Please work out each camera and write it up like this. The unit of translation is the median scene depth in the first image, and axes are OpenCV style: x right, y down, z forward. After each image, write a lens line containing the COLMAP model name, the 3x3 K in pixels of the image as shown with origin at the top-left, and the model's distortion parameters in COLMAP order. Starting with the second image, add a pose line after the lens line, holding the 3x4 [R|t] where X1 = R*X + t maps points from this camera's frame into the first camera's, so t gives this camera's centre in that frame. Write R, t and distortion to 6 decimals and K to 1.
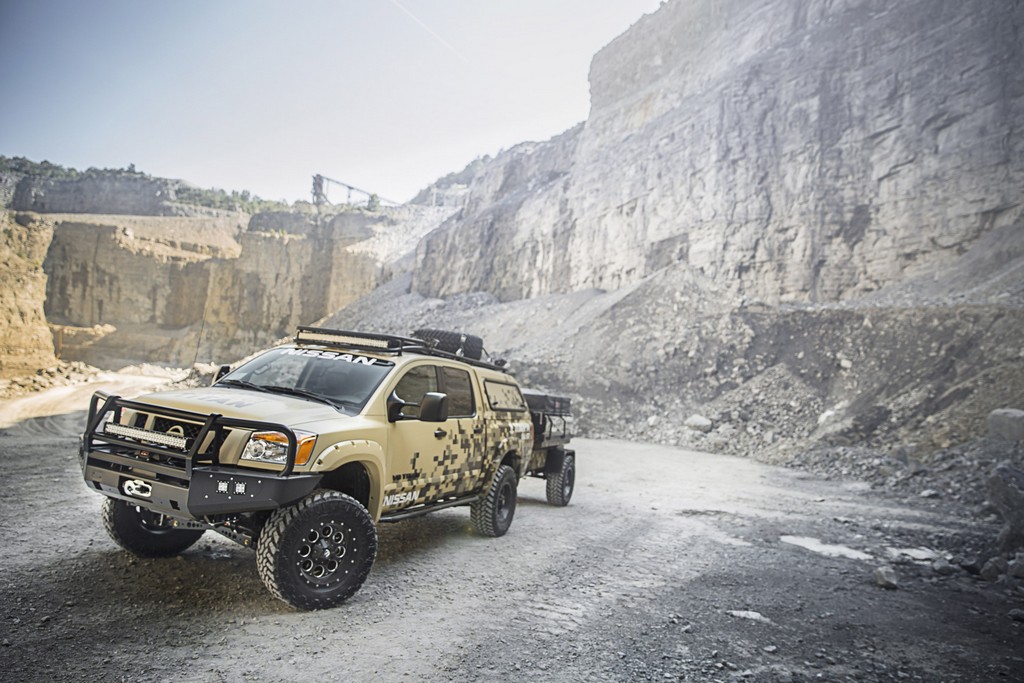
lens RADIAL K [[692.9, 0, 512.9], [0, 692.9, 344.1], [0, 0, 1]] dist [-0.106627, 0.065197]
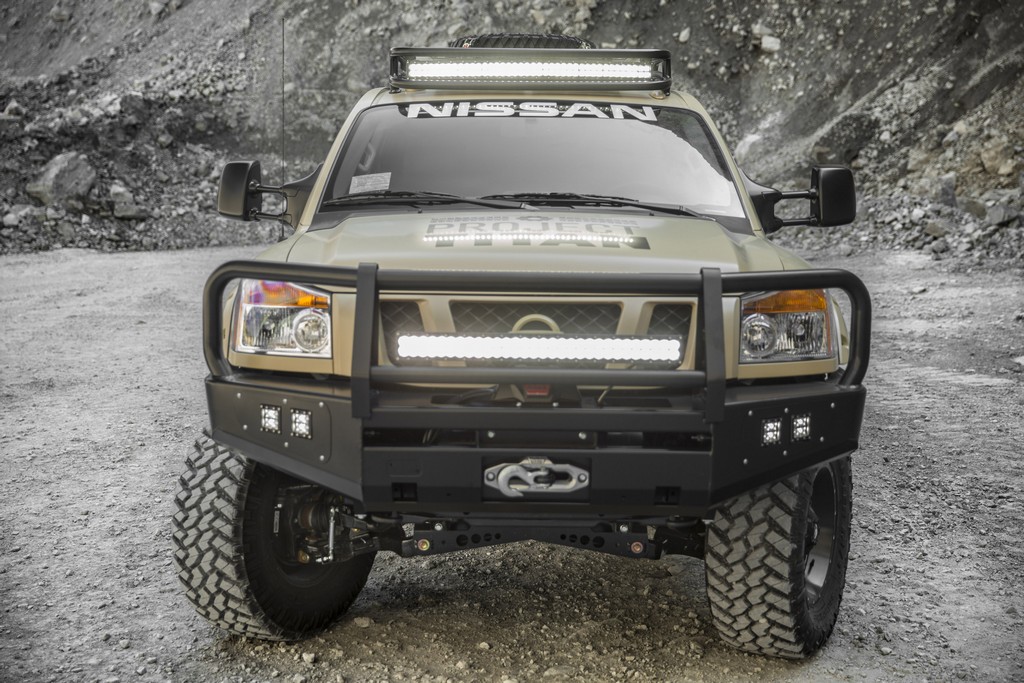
lens RADIAL K [[1341.8, 0, 515.9], [0, 1341.8, 333.6], [0, 0, 1]] dist [0.103678, 0.000000]
pose [[0.934978, -0.155264, 0.318919, -0.085849], [0.084879, 0.970921, 0.223850, -0.005615], [-0.344401, -0.182225, 0.920968, 0.028479]]
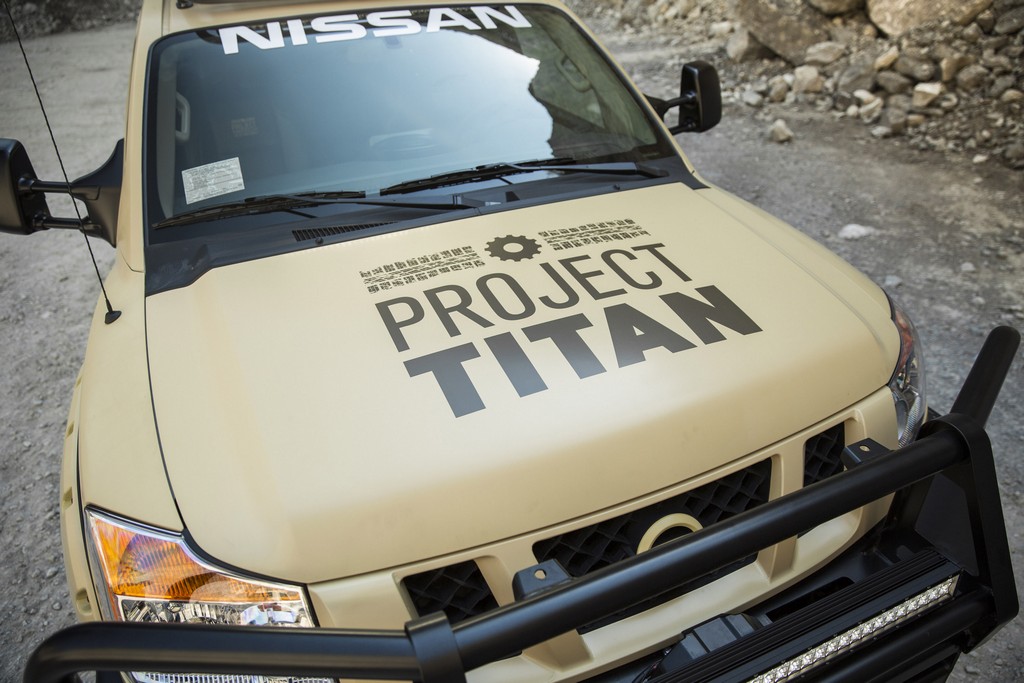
lens RADIAL K [[692.9, 0, 514.8], [0, 692.9, 338.6], [0, 0, 1]] dist [-0.106627, 0.065197]
pose [[0.718875, -0.468384, 0.513649, -0.070647], [0.071629, 0.784894, 0.615477, -0.009610], [-0.691439, -0.405658, 0.597790, 0.102532]]
